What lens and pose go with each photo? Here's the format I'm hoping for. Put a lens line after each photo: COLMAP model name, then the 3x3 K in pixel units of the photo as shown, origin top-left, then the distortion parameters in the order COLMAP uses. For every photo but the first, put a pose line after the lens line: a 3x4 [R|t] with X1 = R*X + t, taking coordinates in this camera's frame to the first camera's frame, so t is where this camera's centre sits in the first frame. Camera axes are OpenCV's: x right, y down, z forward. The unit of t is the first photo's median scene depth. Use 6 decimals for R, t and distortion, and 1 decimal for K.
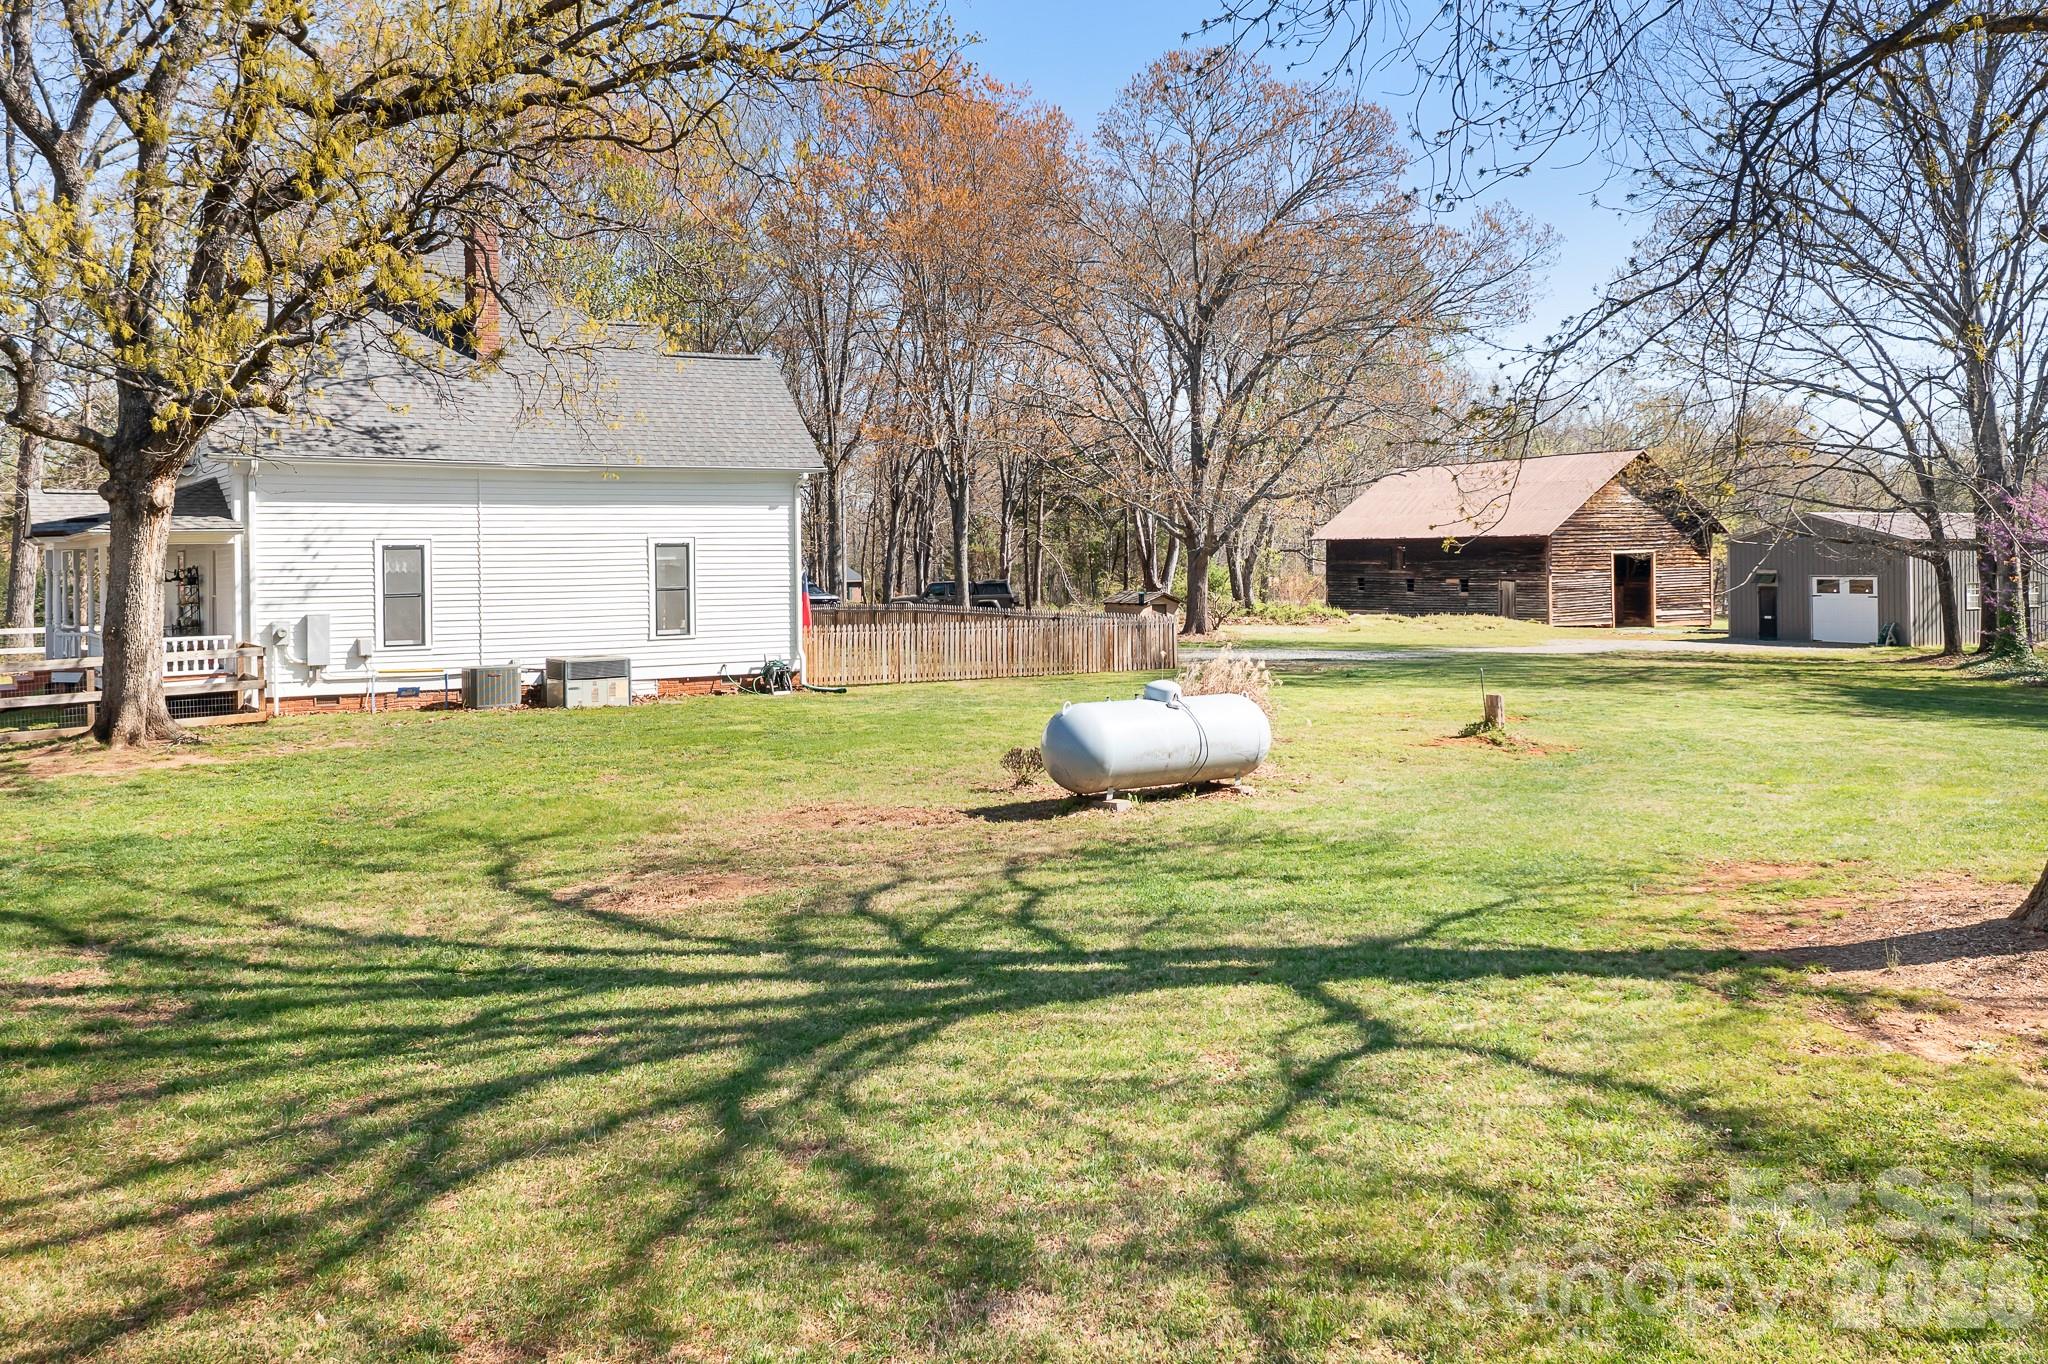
lens RADIAL K [[1607.9, 0, 1015.6], [0, 1607.9, 683.9], [0, 0, 1]] dist [-0.007899, -0.005578]
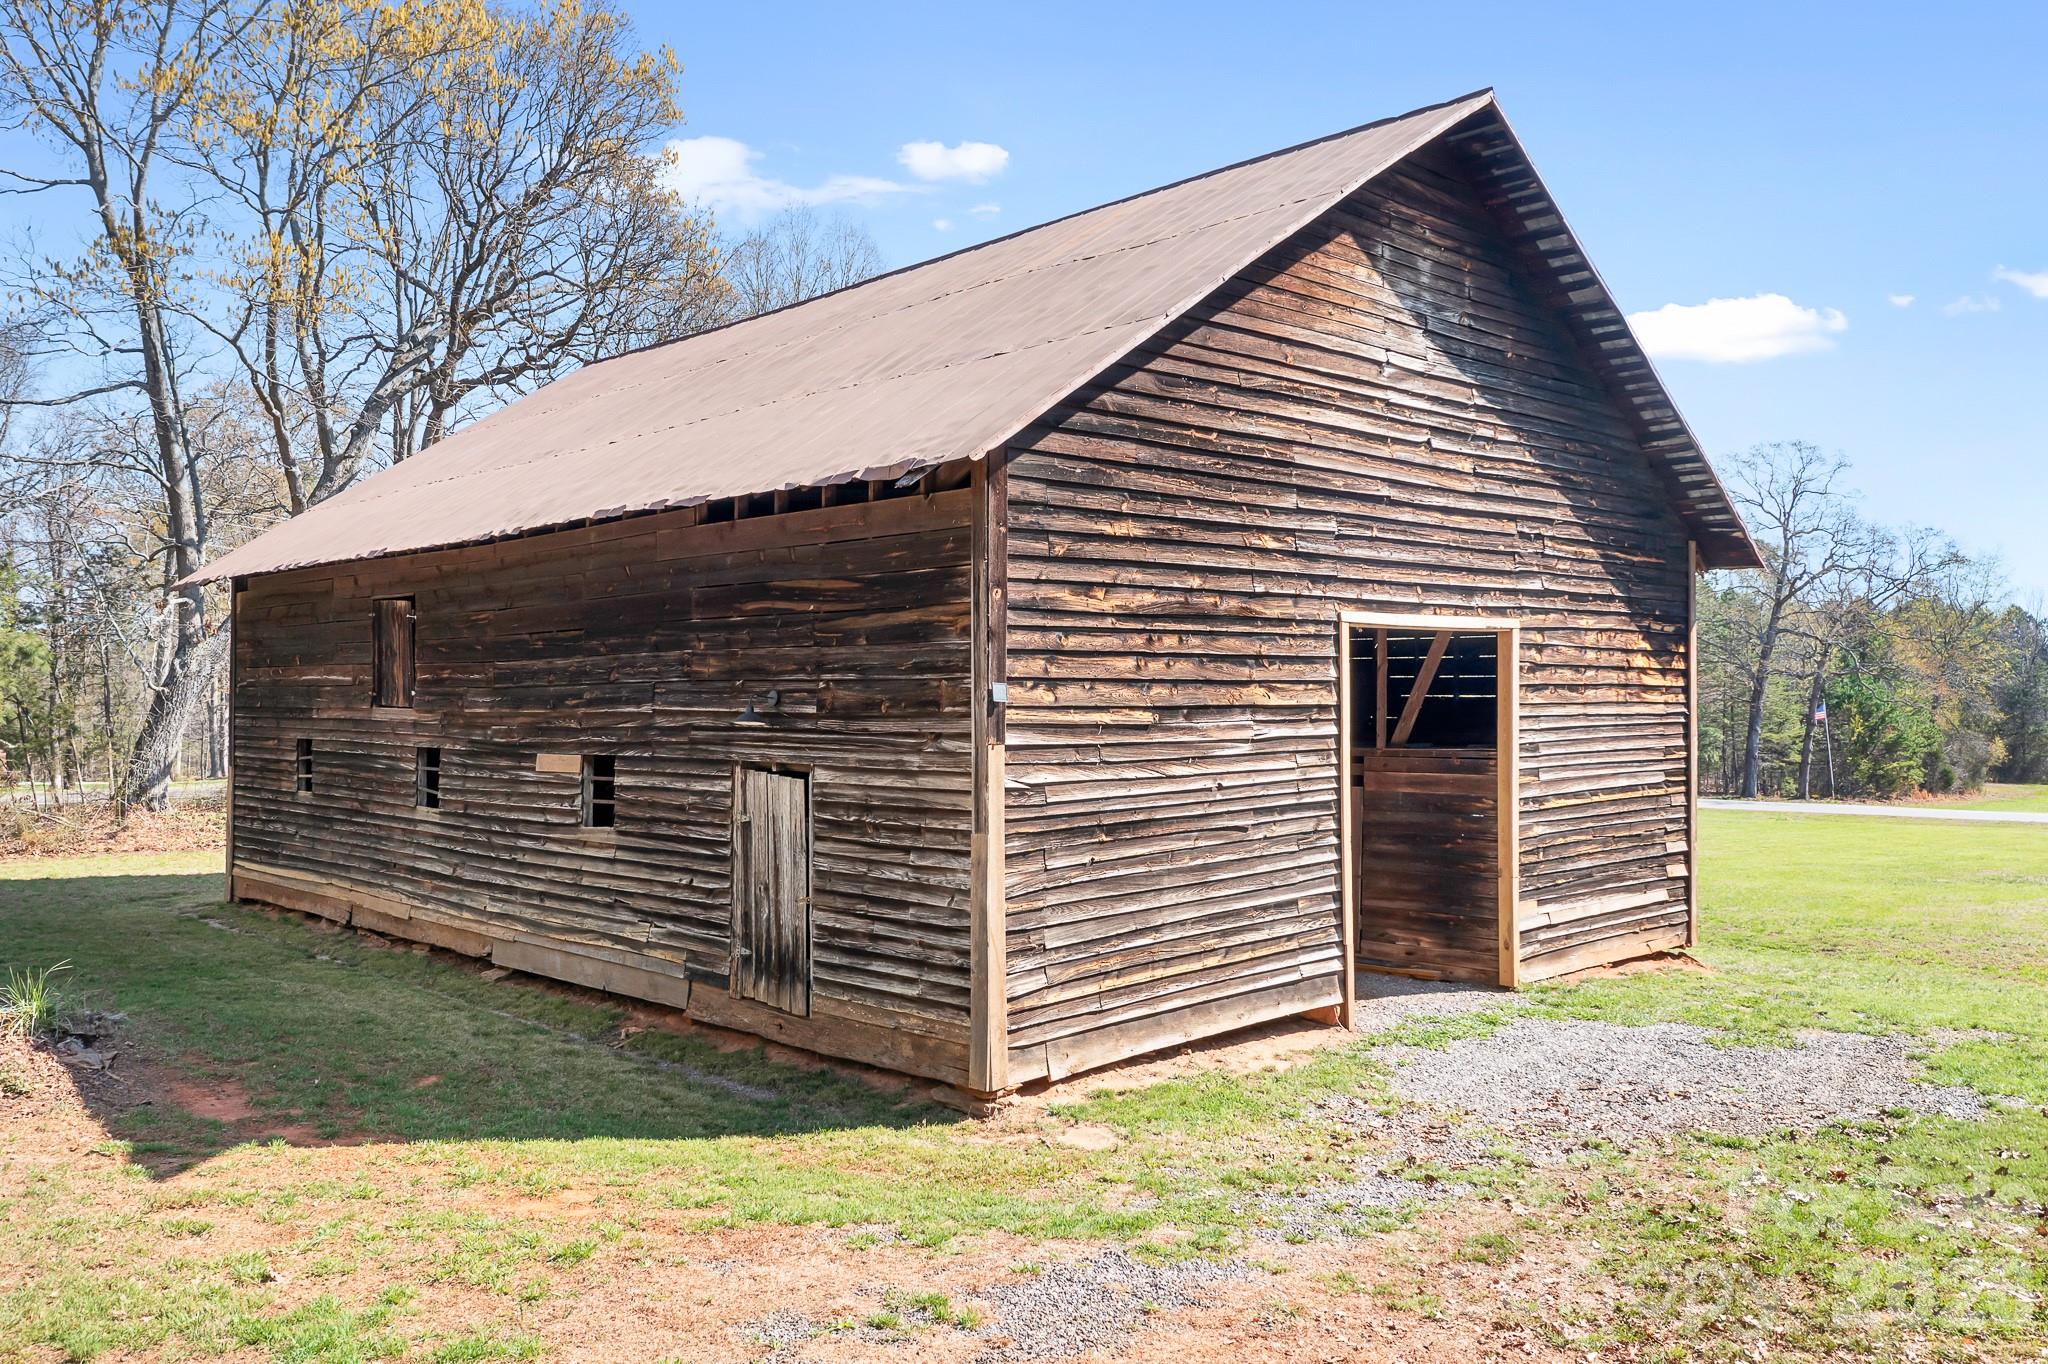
lens RADIAL K [[1607.9, 0, 1015.6], [0, 1607.9, 683.9], [0, 0, 1]] dist [-0.007899, -0.005578]
pose [[0.967048, 0.006173, 0.254519, 0.284516], [0.016995, 0.995911, -0.088727, -0.057470], [-0.254026, 0.090129, 0.962989, 0.819235]]
